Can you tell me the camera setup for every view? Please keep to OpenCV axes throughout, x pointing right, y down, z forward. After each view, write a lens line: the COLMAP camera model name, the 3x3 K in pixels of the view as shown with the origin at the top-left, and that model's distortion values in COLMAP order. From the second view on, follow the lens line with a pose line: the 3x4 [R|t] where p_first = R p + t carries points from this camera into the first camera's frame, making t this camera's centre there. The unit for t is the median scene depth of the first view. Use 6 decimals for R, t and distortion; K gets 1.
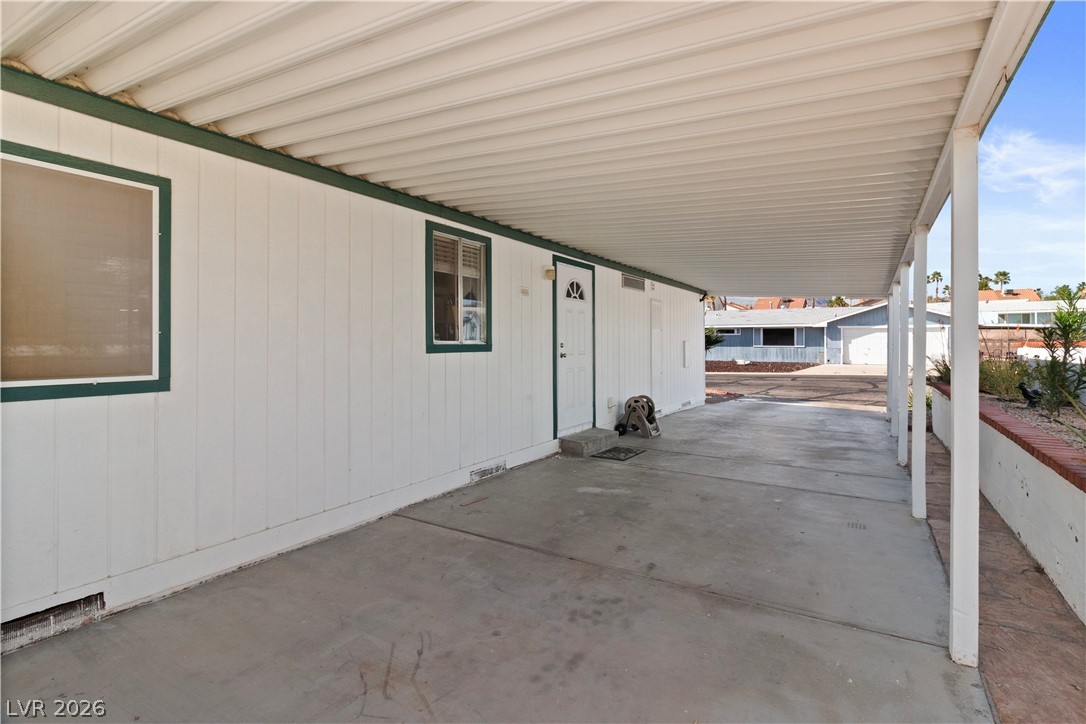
lens RADIAL K [[550.9, 0, 543.4], [0, 550.9, 343.3], [0, 0, 1]] dist [-0.000355, -0.000155]
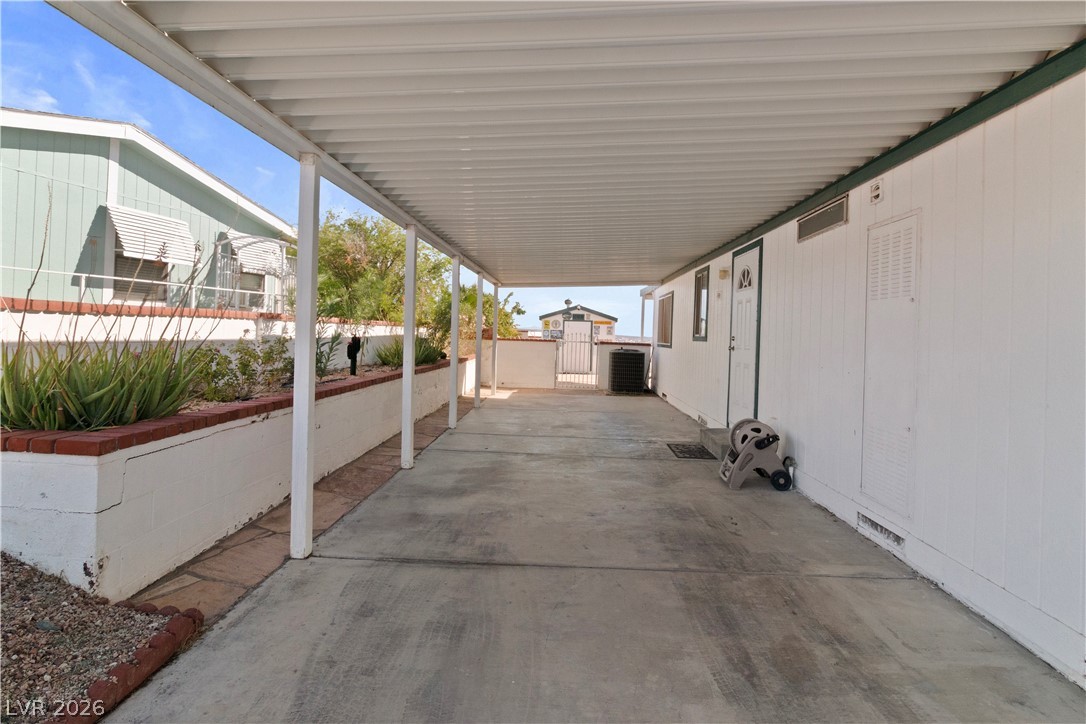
lens RADIAL K [[546.7, 0, 559.0], [0, 546.7, 325.7], [0, 0, 1]] dist [0.000158, 0.000037]
pose [[-0.862649, -0.037193, -0.504434, 0.774830], [-0.034086, 0.999300, -0.015387, 0.006766], [0.504653, 0.003920, -0.863313, 1.612980]]
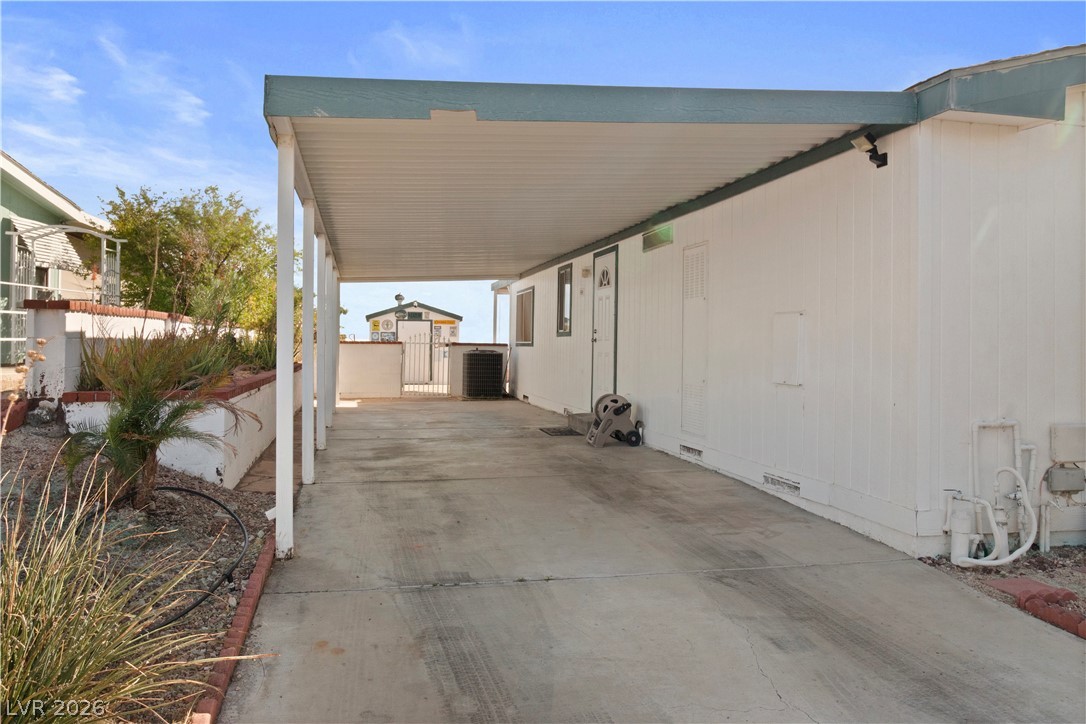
lens RADIAL K [[756.9, 0, 544.3], [0, 756.9, 351.1], [0, 0, 1]] dist [0.002640, 0.000240]
pose [[-0.715462, -0.001655, -0.698649, 1.129488], [-0.011243, 0.999895, 0.009144, 0.030056], [0.698561, 0.014397, -0.715406, 1.926760]]
